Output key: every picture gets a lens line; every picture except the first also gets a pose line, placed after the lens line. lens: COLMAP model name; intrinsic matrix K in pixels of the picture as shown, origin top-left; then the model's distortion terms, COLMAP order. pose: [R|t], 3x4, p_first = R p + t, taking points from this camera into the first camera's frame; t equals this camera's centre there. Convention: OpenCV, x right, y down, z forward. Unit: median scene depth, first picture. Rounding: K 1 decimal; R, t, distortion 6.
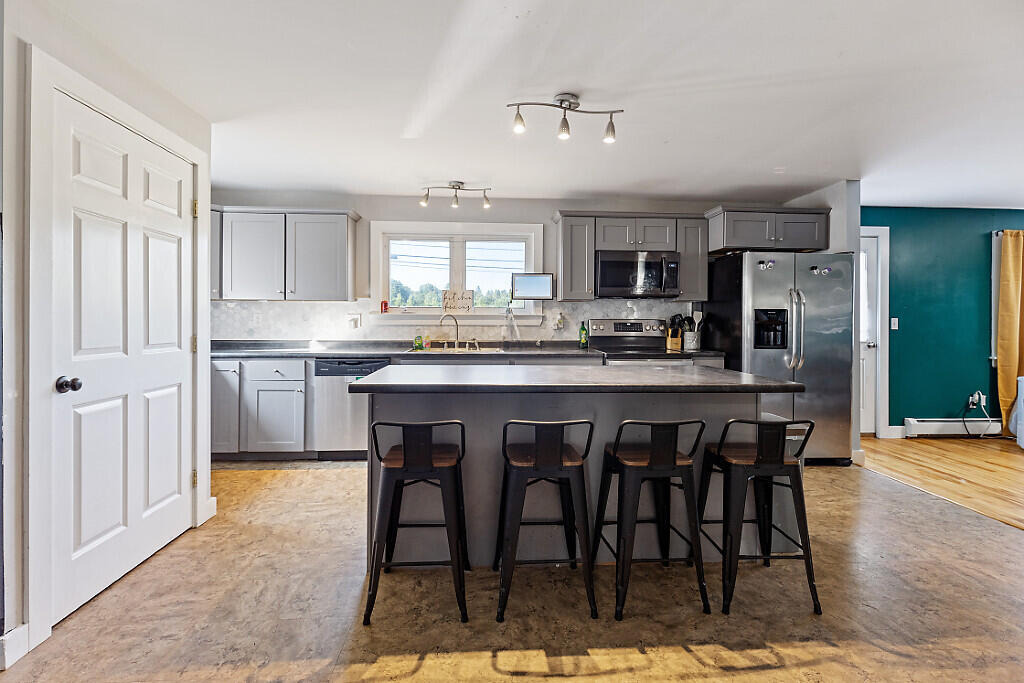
lens RADIAL K [[469.6, 0, 502.3], [0, 469.6, 331.9], [0, 0, 1]] dist [-0.001006, -0.000585]
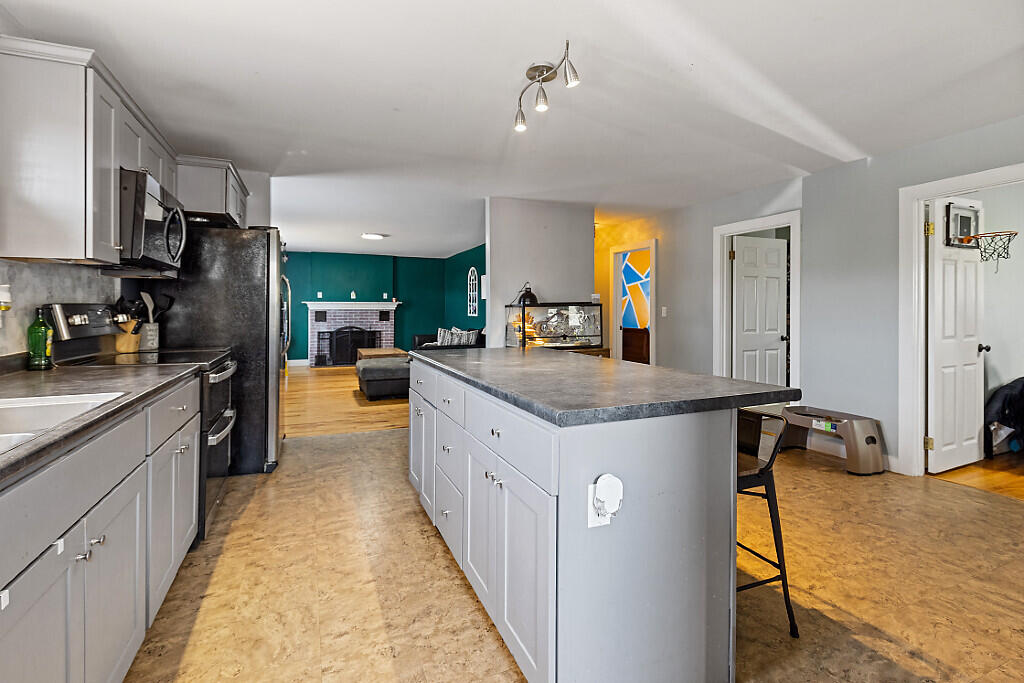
lens RADIAL K [[469.6, 0, 506.9], [0, 469.6, 313.9], [0, 0, 1]] dist [-0.001006, -0.000585]
pose [[-0.331764, -0.015650, 0.943233, -0.460146], [0.018718, 0.999556, 0.023169, -0.022097], [-0.943177, 0.025342, -0.331324, 0.872004]]
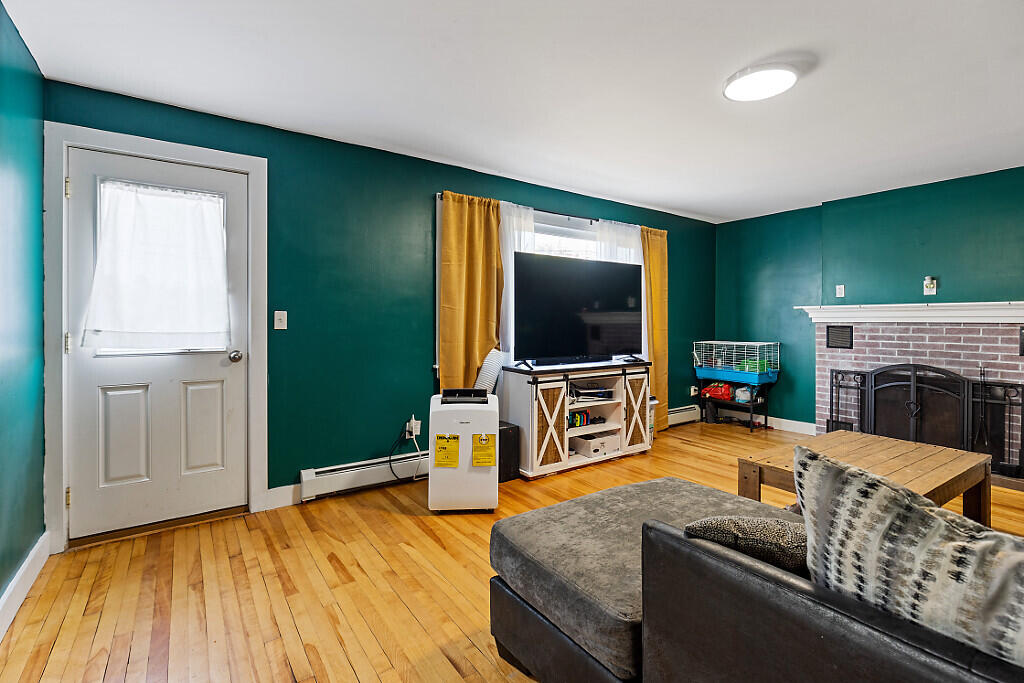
lens RADIAL K [[469.6, 0, 511.1], [0, 469.6, 320.0], [0, 0, 1]] dist [-0.001006, -0.000585]
pose [[0.853808, -0.001911, 0.520584, 0.970394], [0.013407, 0.999742, -0.018318, -0.001224], [-0.520415, 0.022620, 0.853614, 0.405517]]
